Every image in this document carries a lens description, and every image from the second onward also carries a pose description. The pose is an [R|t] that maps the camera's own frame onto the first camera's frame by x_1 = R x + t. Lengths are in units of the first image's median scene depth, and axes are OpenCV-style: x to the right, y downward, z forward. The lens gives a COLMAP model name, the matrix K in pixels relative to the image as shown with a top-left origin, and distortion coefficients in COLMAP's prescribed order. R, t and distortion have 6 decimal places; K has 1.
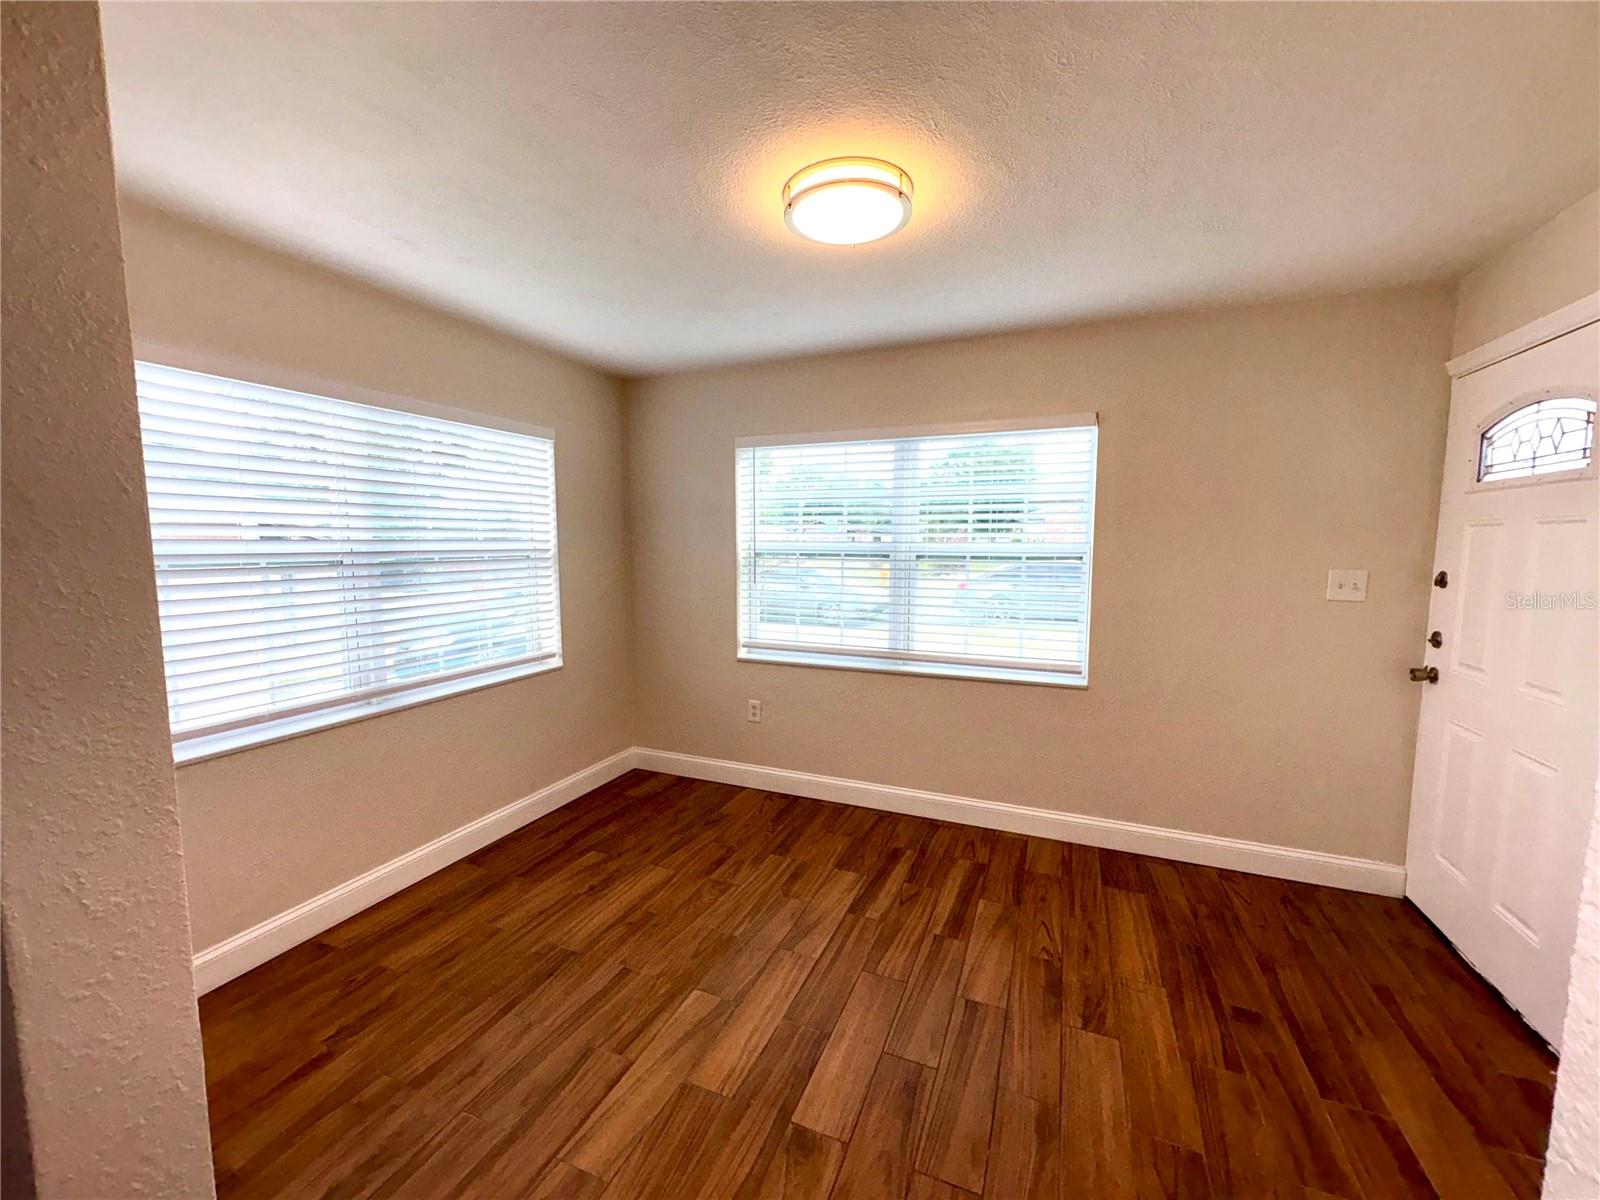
lens RADIAL K [[634.0, 0, 799.2], [0, 634.0, 601.4], [0, 0, 1]] dist [-0.000330, -0.000220]
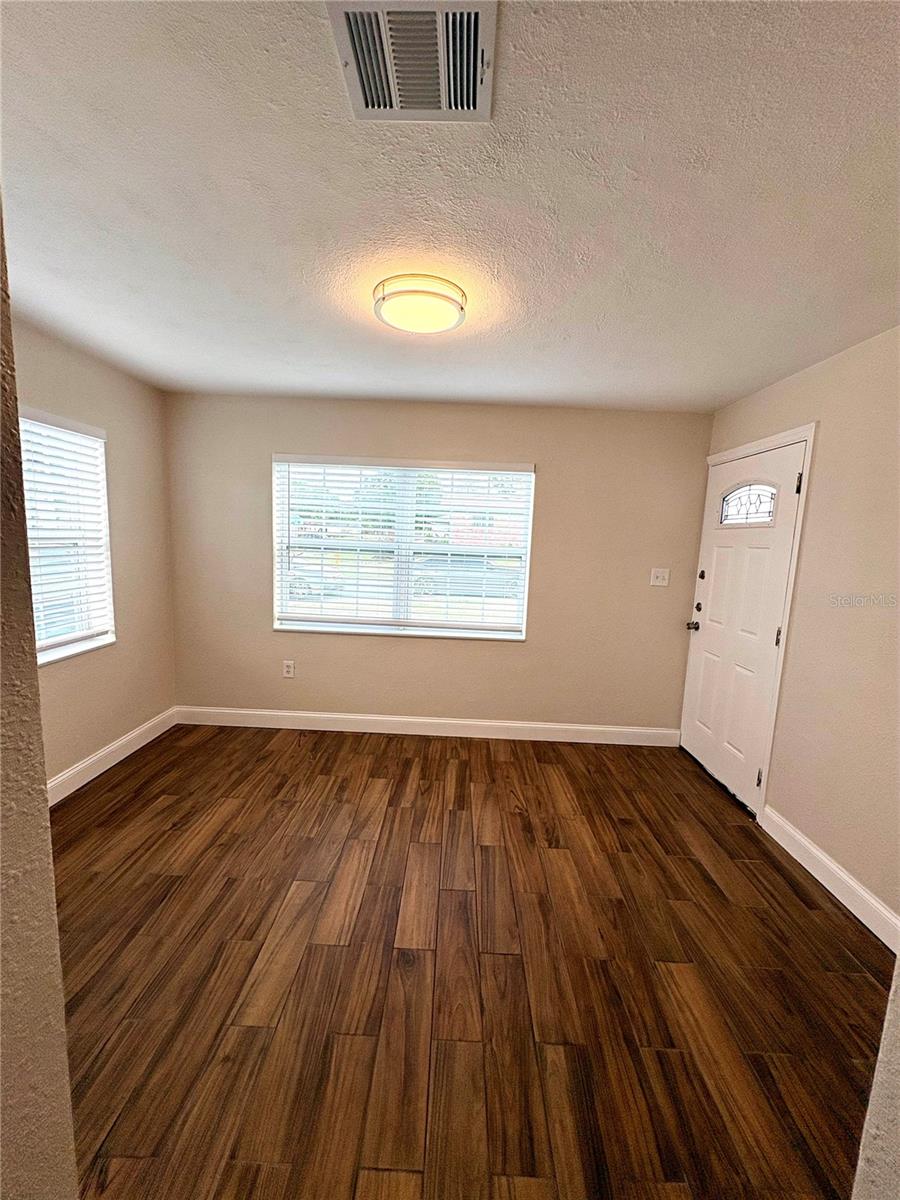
lens RADIAL K [[475.5, 0, 450.0], [0, 475.5, 600.0], [0, 0, 1]] dist [-0.000330, -0.000220]
pose [[0.926932, -0.011561, 0.375051, -0.182308], [-0.004709, 0.999088, 0.042437, -0.015095], [-0.375200, -0.041102, 0.926032, -0.016138]]
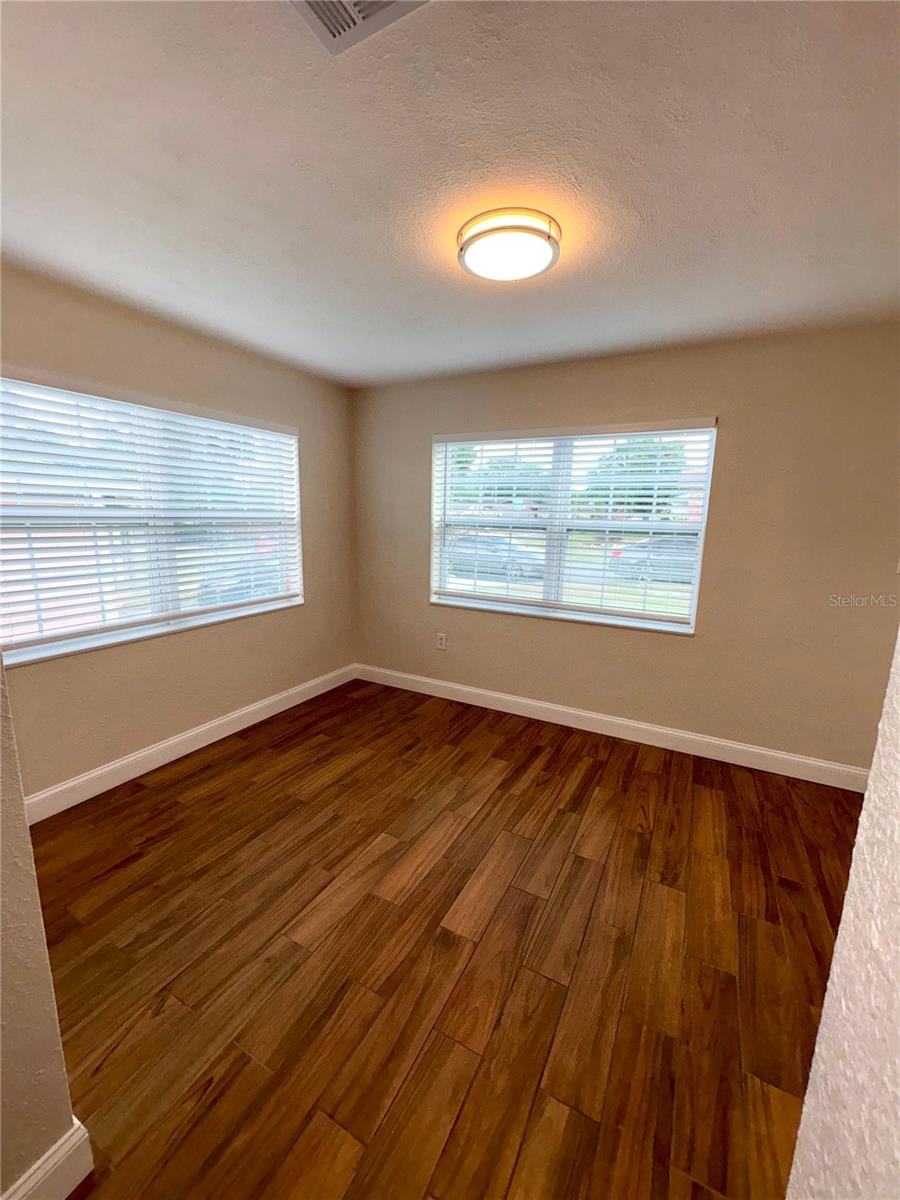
lens RADIAL K [[475.5, 0, 450.0], [0, 475.5, 600.0], [0, 0, 1]] dist [-0.000330, -0.000220]
pose [[0.995517, 0.037147, -0.086986, 0.047405], [-0.029905, 0.996091, 0.083122, -0.001654], [0.089734, -0.080148, 0.992736, -0.004270]]
